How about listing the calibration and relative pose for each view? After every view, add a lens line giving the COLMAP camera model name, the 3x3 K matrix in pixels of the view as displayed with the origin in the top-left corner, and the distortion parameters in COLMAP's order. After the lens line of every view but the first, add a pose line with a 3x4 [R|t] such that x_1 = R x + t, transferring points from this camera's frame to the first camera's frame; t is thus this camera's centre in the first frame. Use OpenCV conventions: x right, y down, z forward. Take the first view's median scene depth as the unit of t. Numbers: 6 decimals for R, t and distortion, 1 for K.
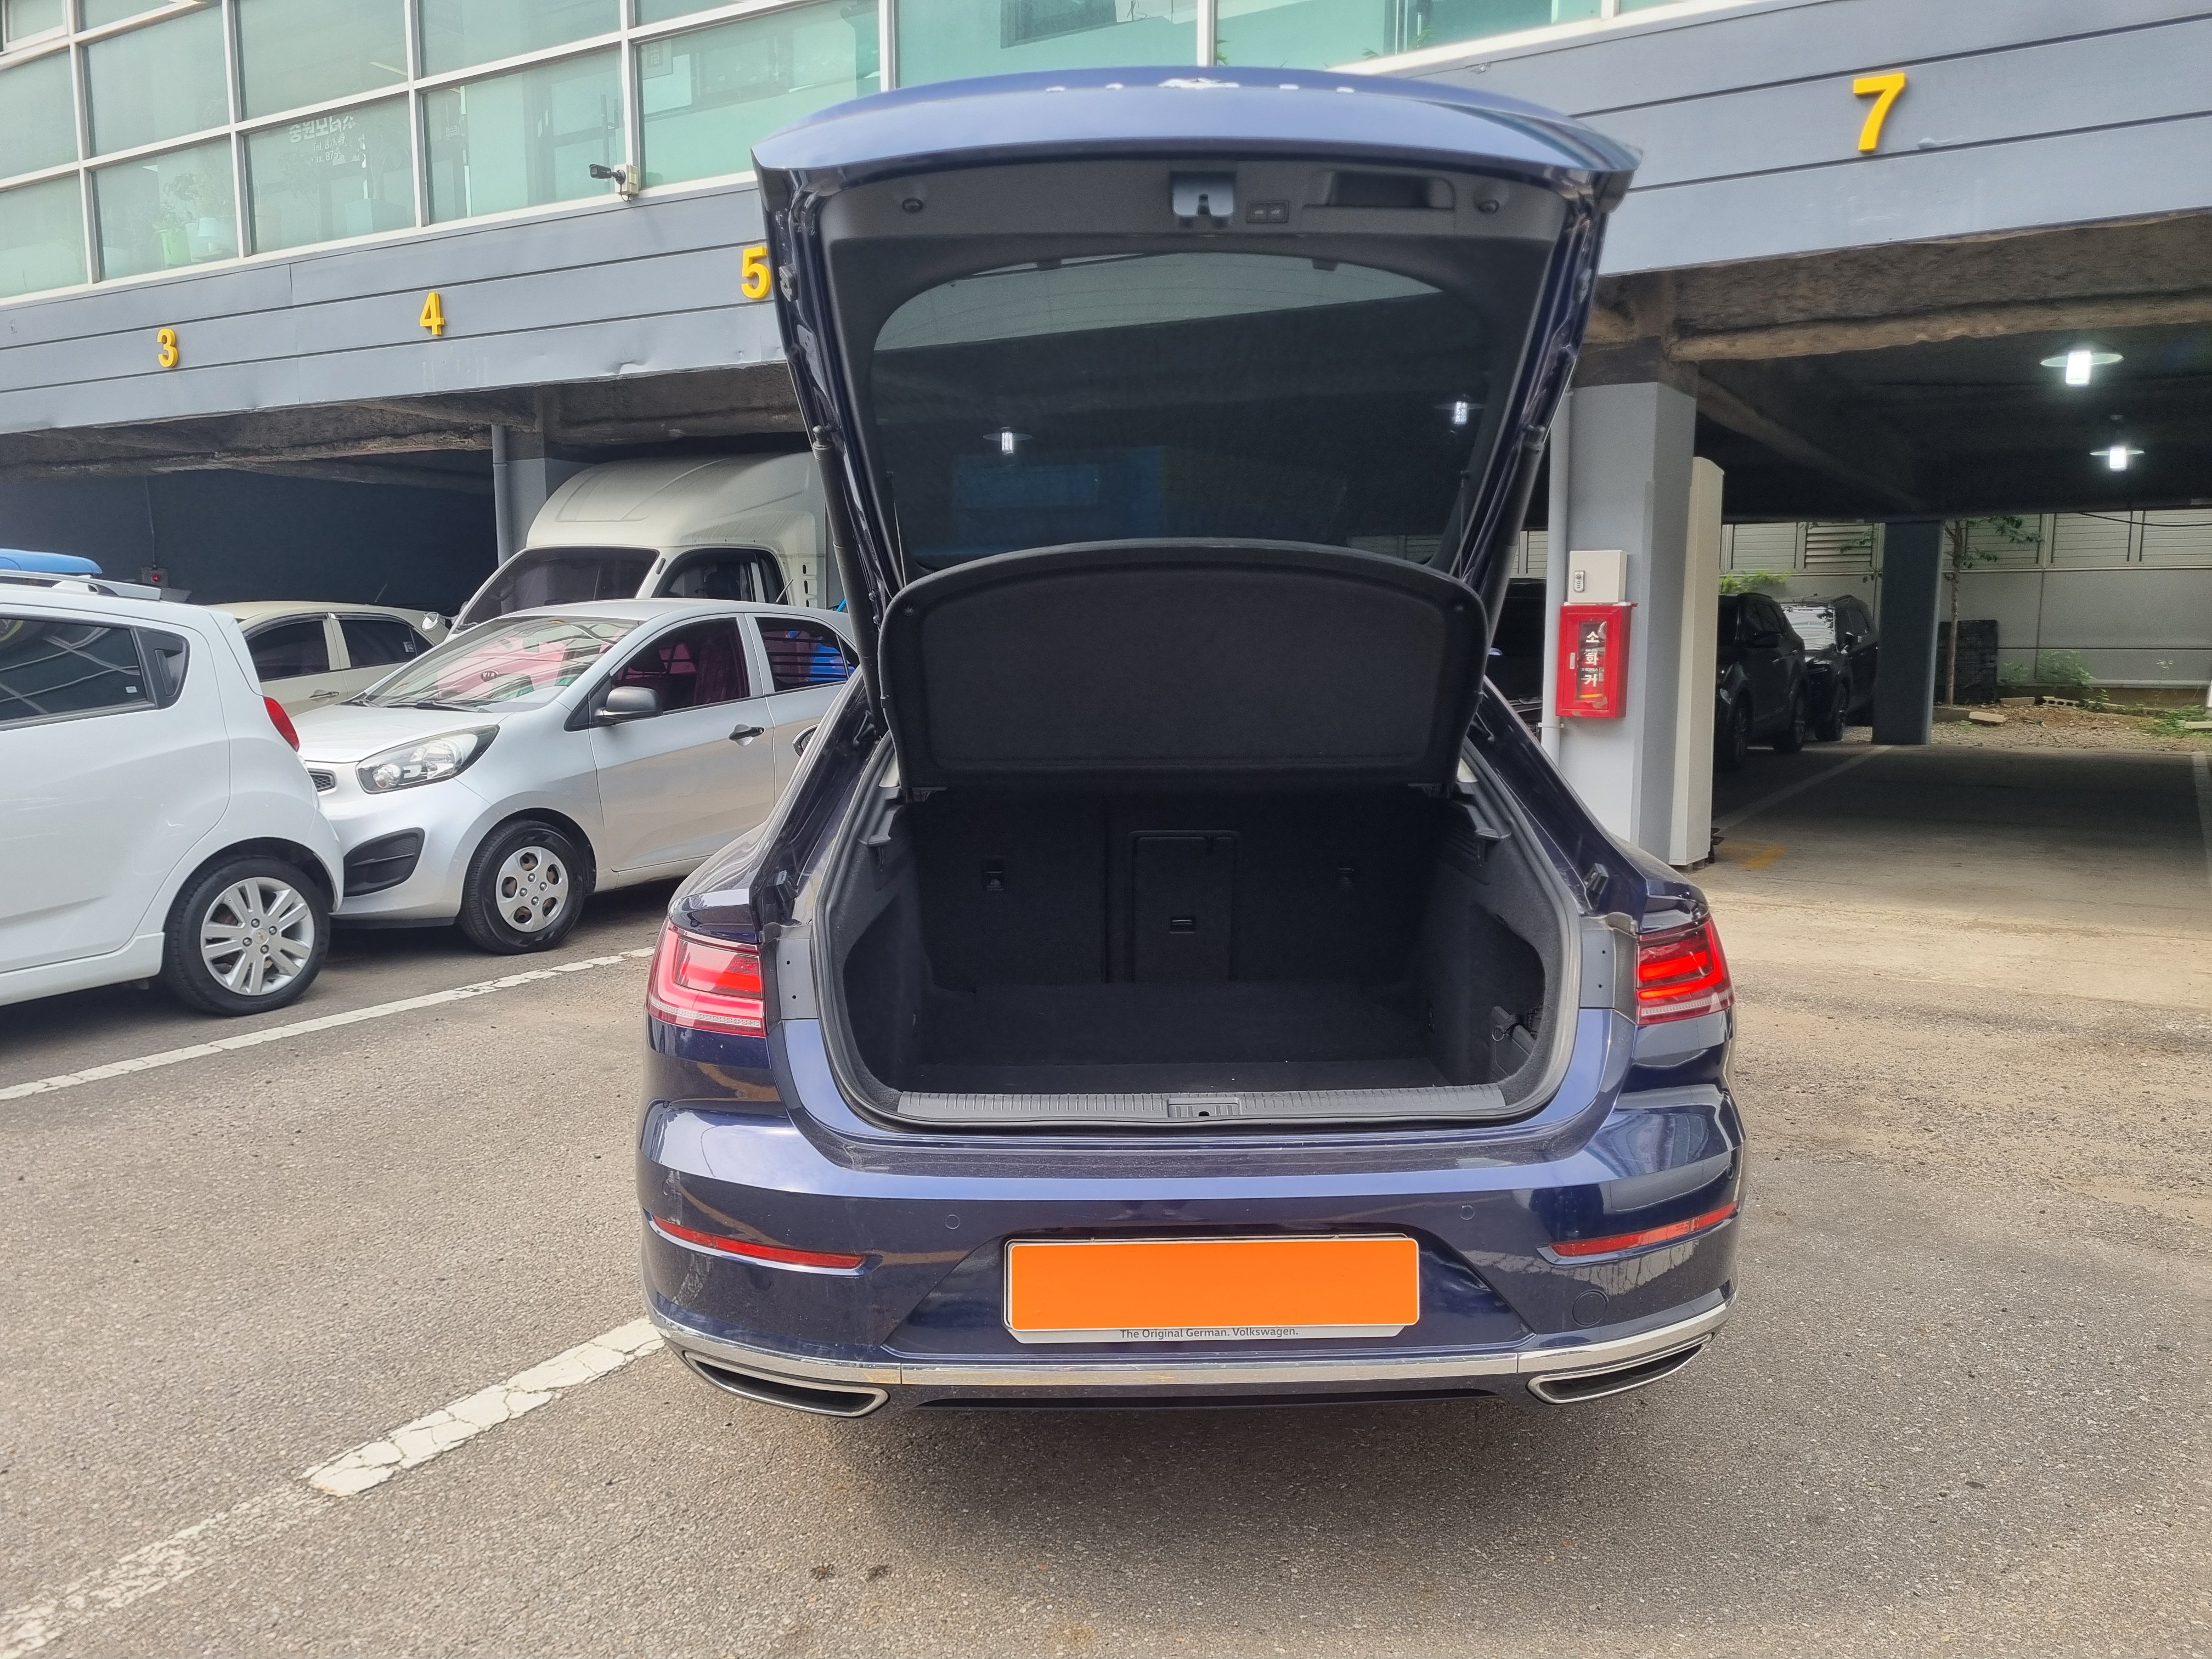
lens RADIAL K [[1654.8, 0, 1156.9], [0, 1654.8, 843.1], [0, 0, 1]] dist [0.071493, -0.066831]
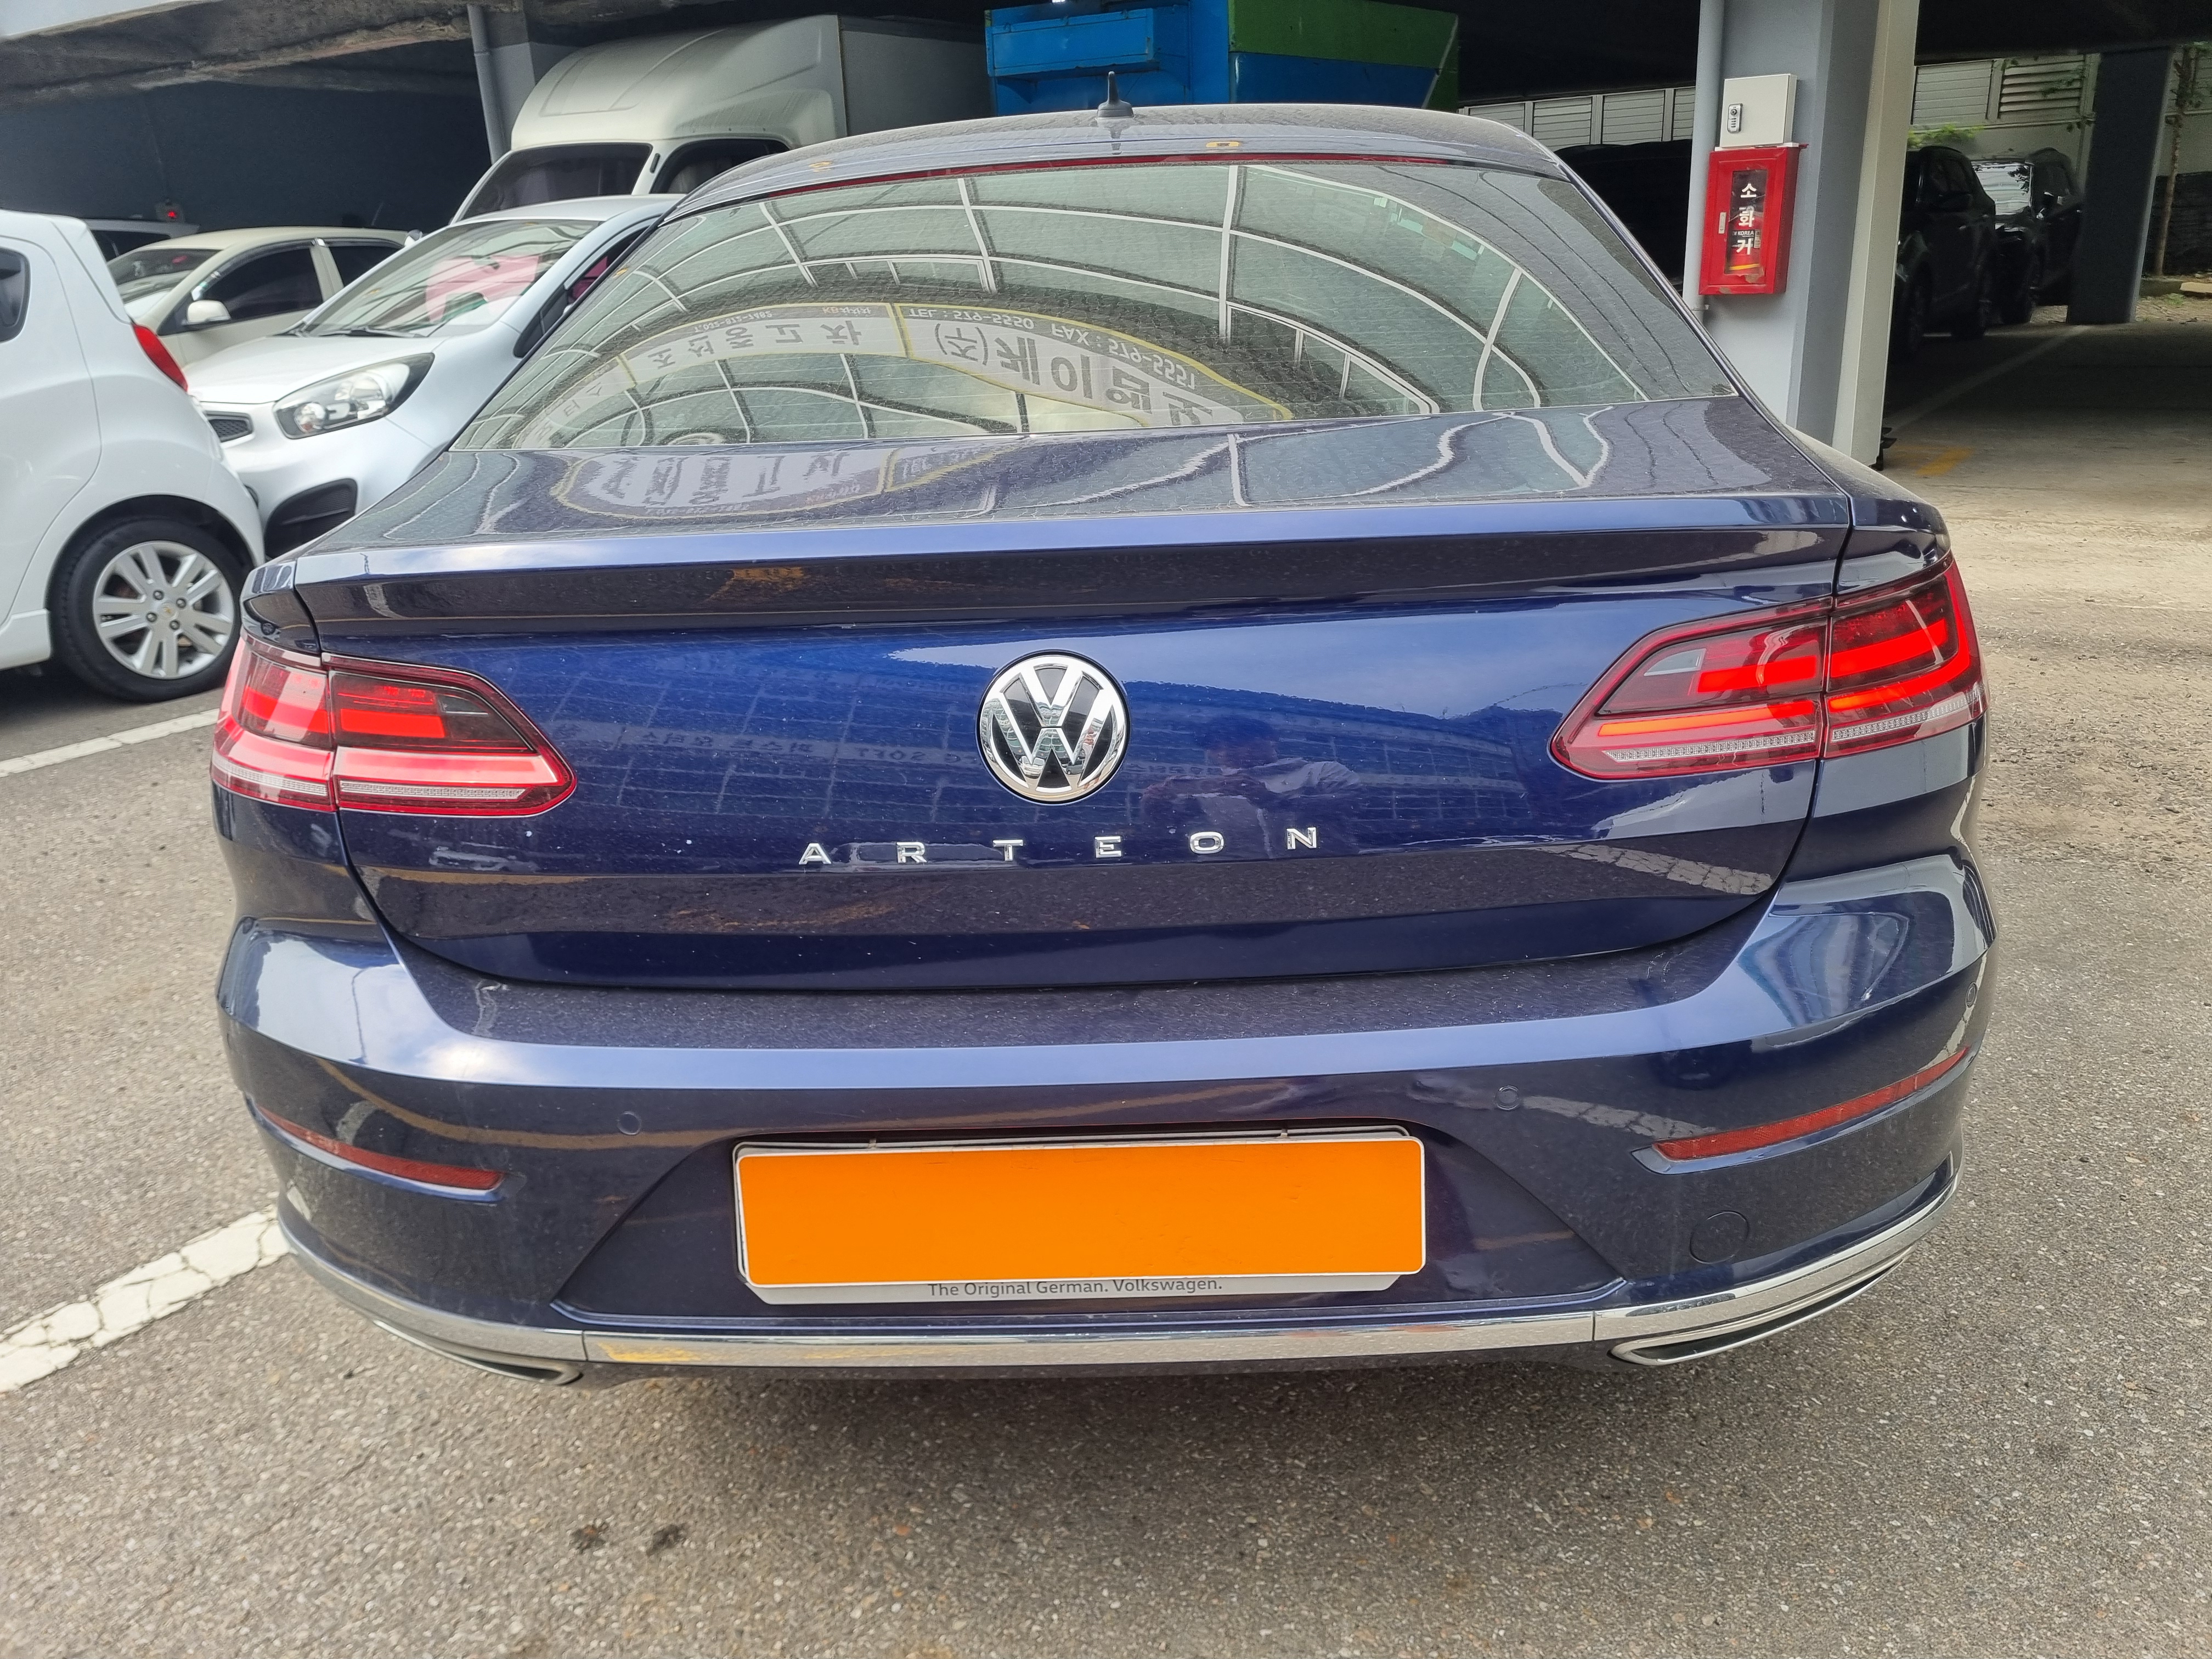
lens RADIAL K [[1676.5, 0, 1154.4], [0, 1676.5, 802.1], [0, 0, 1]] dist [0.050685, -0.045889]
pose [[0.997059, -0.019119, -0.074208, 0.033506], [0.033014, 0.981070, 0.190820, 0.001824], [0.069155, -0.192709, 0.978816, 0.134451]]
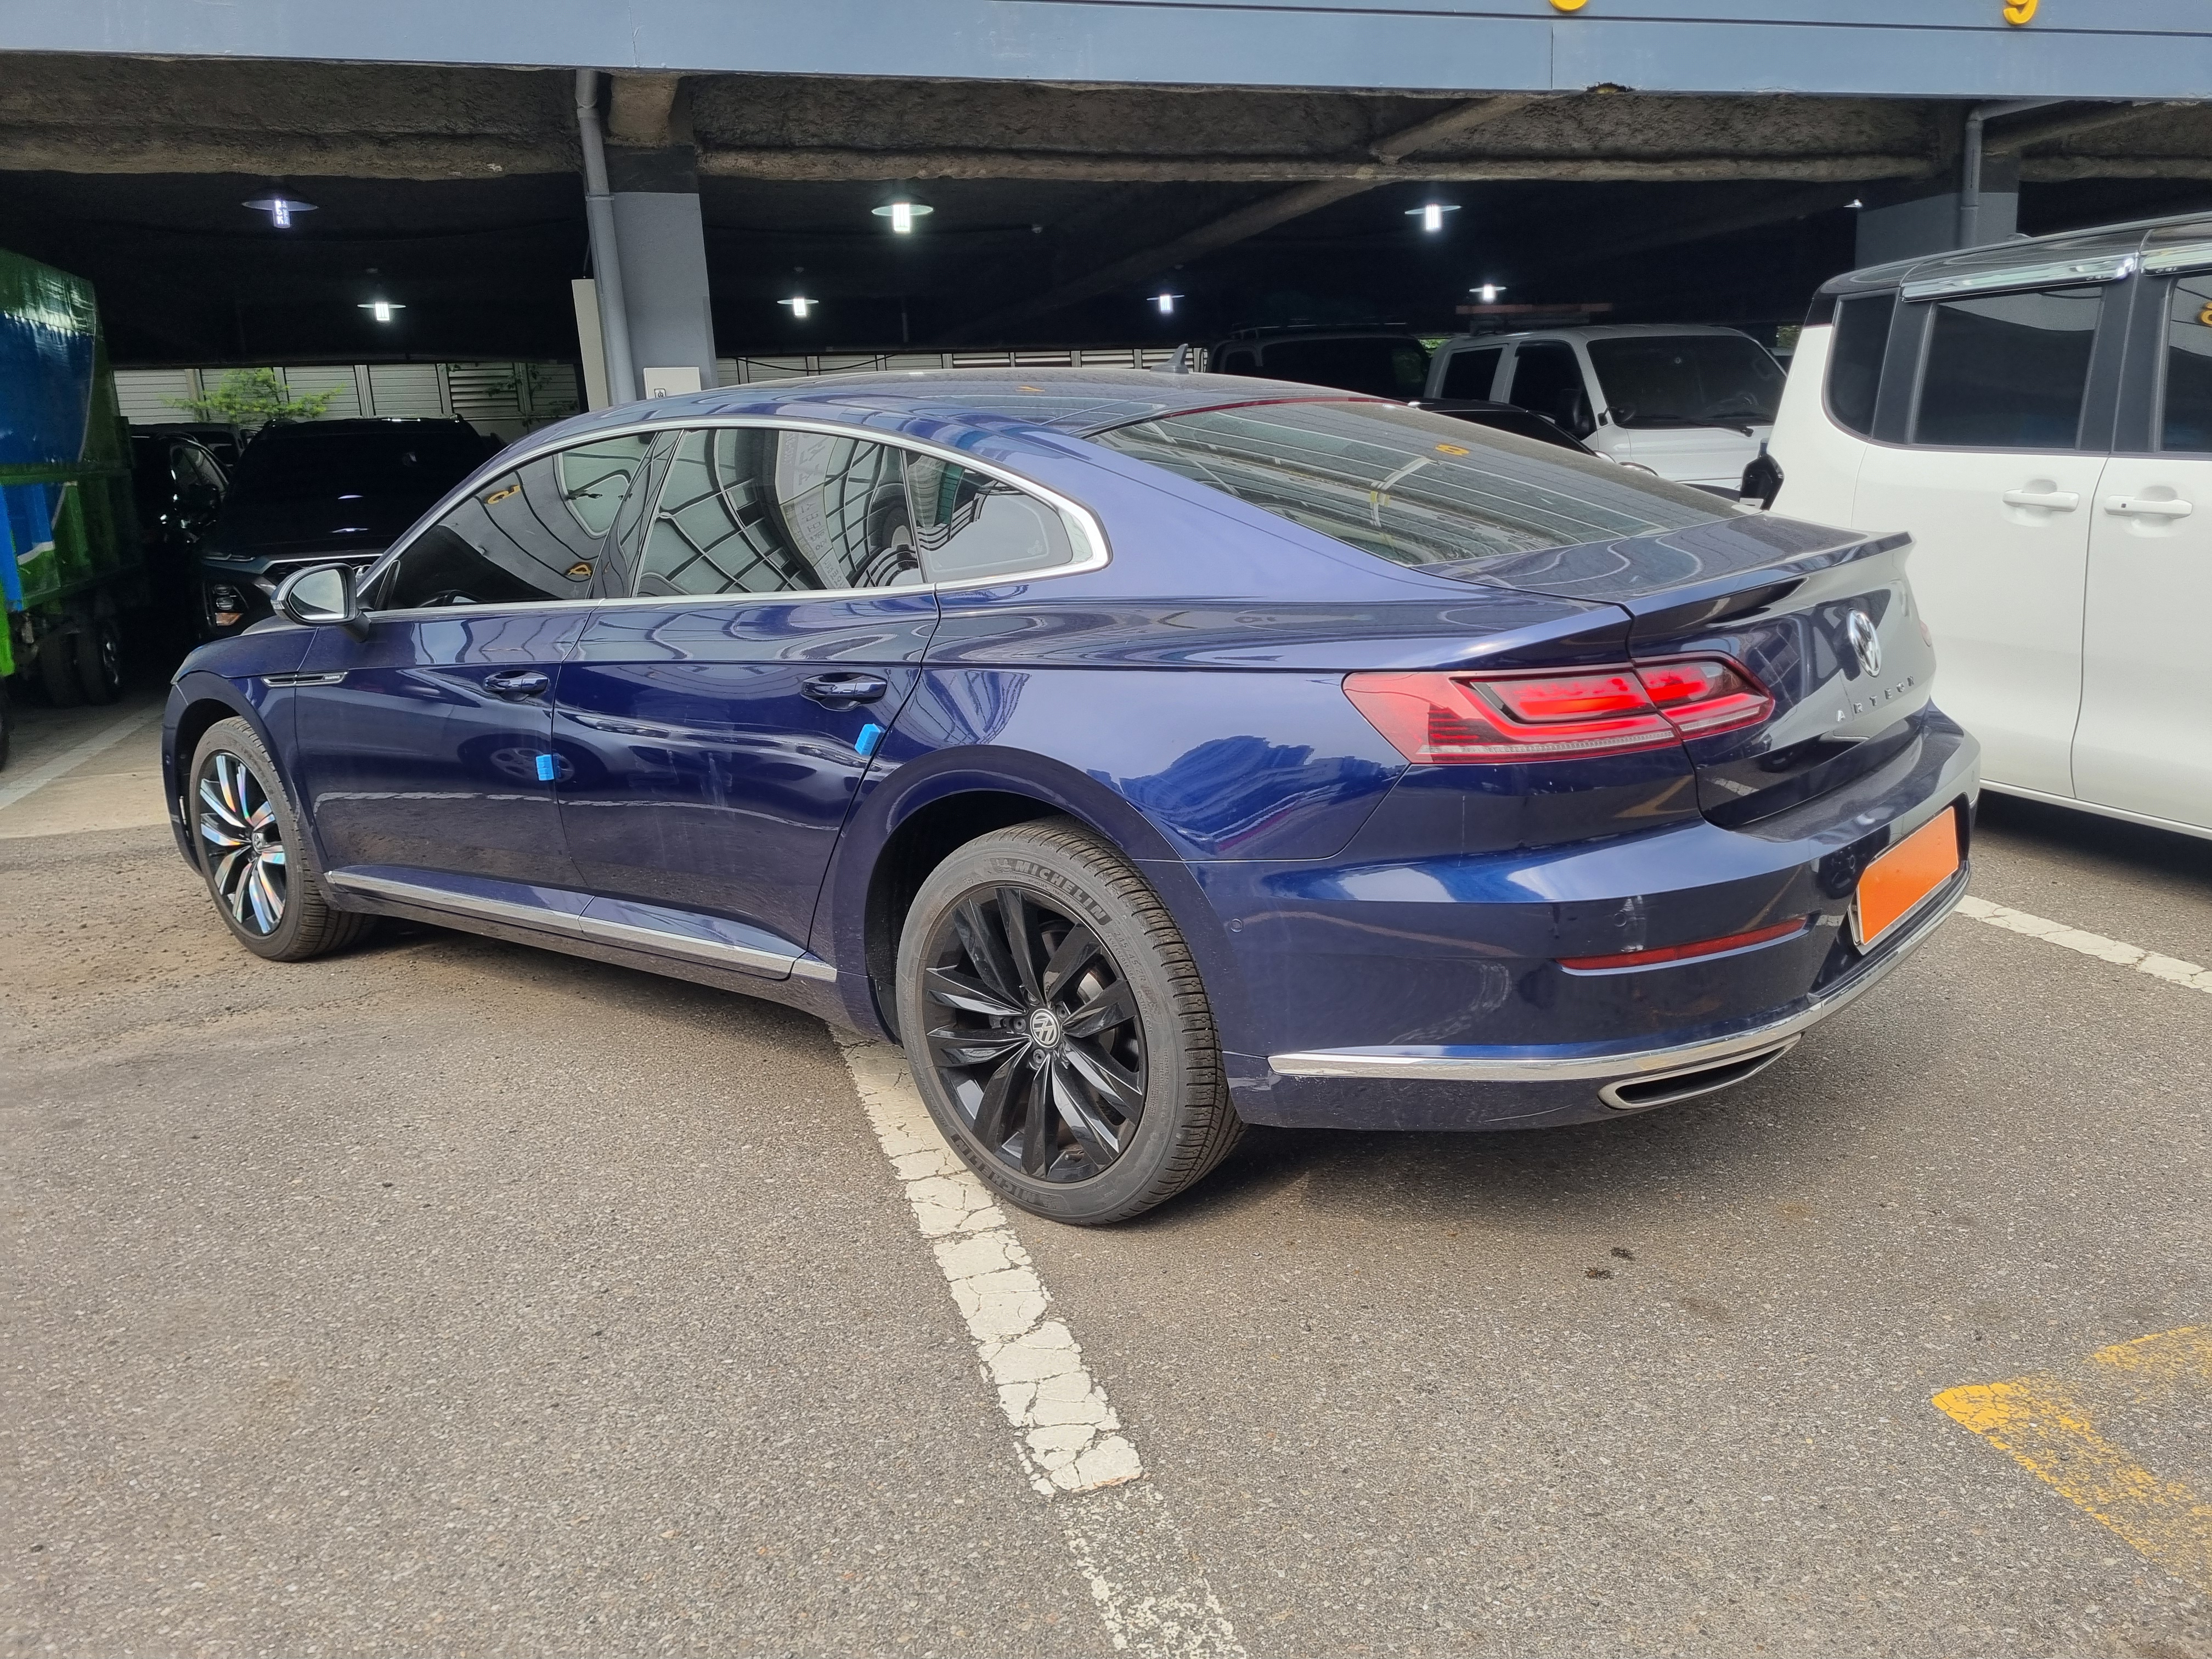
lens RADIAL K [[1649.6, 0, 1134.8], [0, 1649.6, 820.6], [0, 0, 1]] dist [0.063426, -0.040660]
pose [[0.655975, -0.194821, 0.729206, -0.382601], [0.144690, 0.980654, 0.131841, -0.006035], [-0.740785, 0.019025, 0.671473, 0.182173]]
